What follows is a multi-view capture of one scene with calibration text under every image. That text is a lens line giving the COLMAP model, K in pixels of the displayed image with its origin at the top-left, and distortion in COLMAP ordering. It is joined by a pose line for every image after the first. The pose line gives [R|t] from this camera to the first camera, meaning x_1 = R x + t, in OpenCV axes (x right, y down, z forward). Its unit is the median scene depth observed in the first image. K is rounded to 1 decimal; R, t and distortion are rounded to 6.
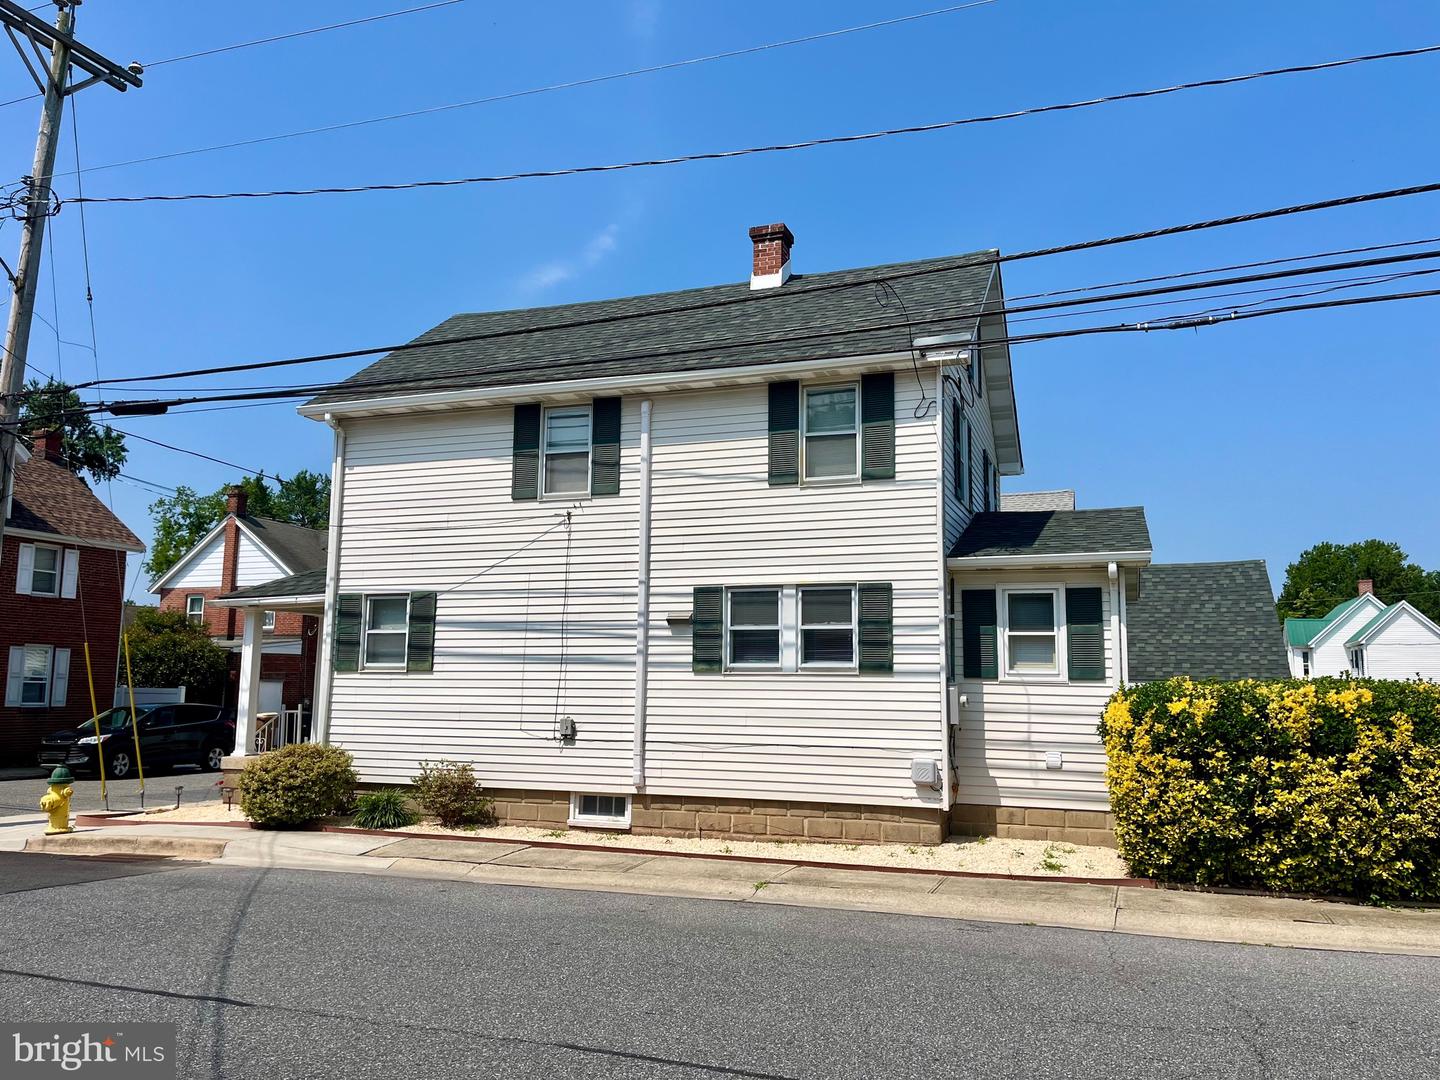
lens RADIAL K [[1079.8, 0, 730.4], [0, 1079.8, 532.0], [0, 0, 1]] dist [0.043015, -0.055957]
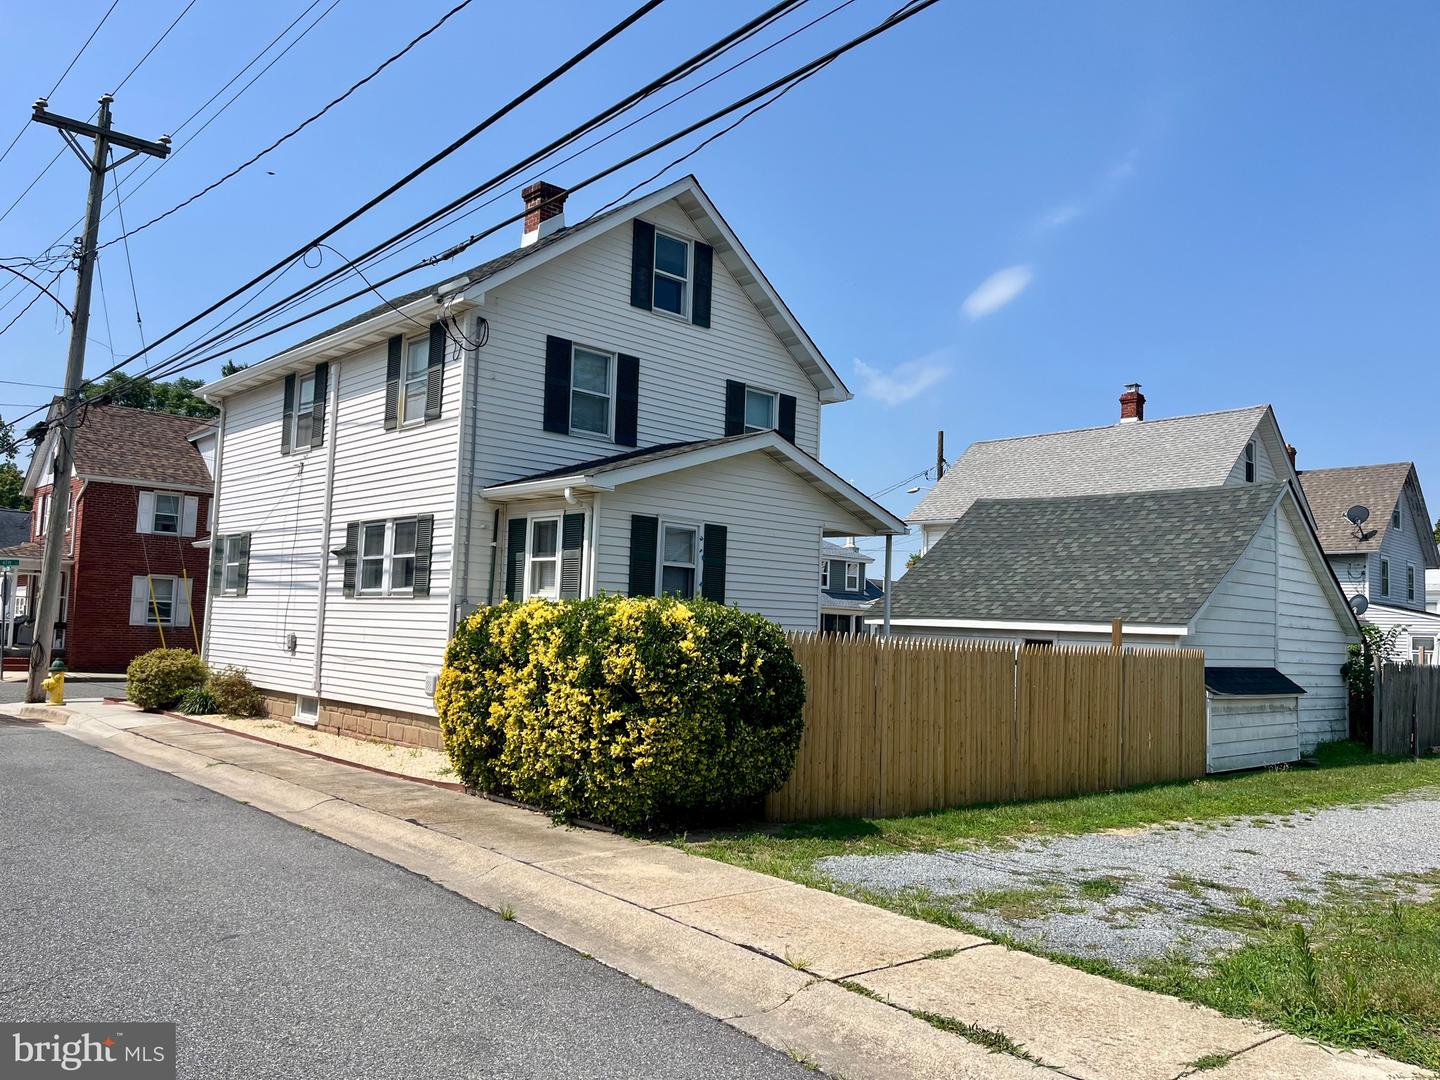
lens RADIAL K [[1079.8, 0, 729.0], [0, 1079.8, 542.4], [0, 0, 1]] dist [0.043015, -0.055957]
pose [[0.892720, -0.013730, -0.450403, 0.850520], [0.036199, 0.998490, 0.041309, 0.038393], [0.449156, -0.053181, 0.891869, 0.144533]]
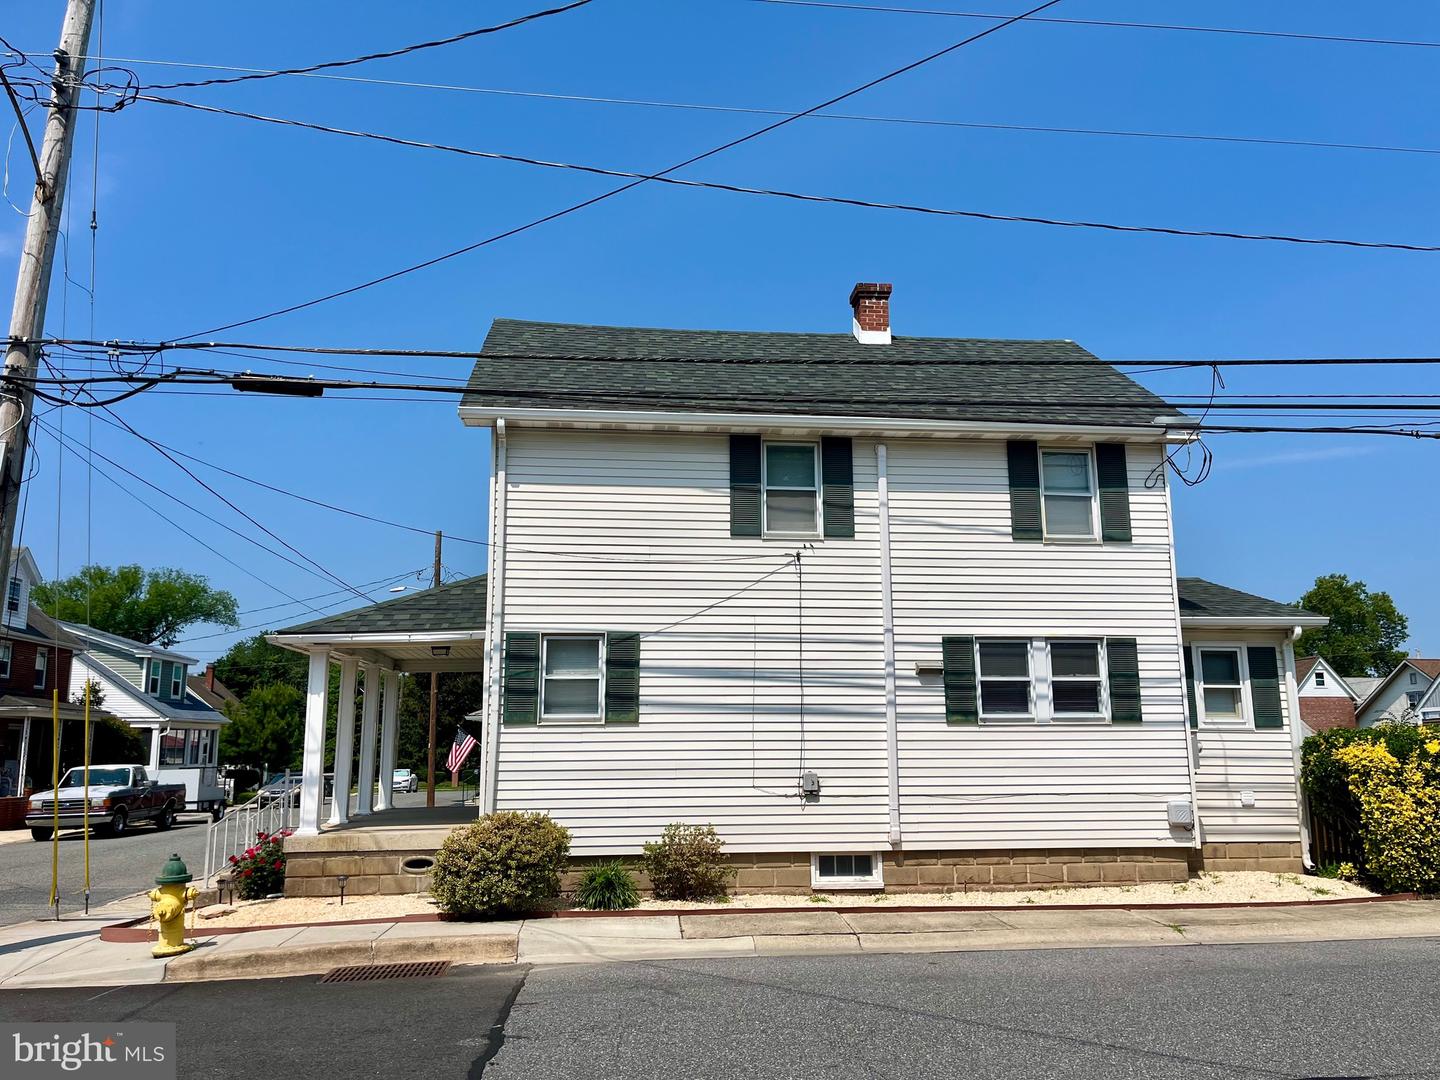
lens RADIAL K [[1079.8, 0, 714.2], [0, 1079.8, 537.2], [0, 0, 1]] dist [0.043015, -0.055957]
pose [[0.900660, 0.067473, 0.429254, -0.653456], [-0.047422, 0.997233, -0.057250, 0.026700], [-0.431930, 0.031207, 0.901367, 0.189357]]
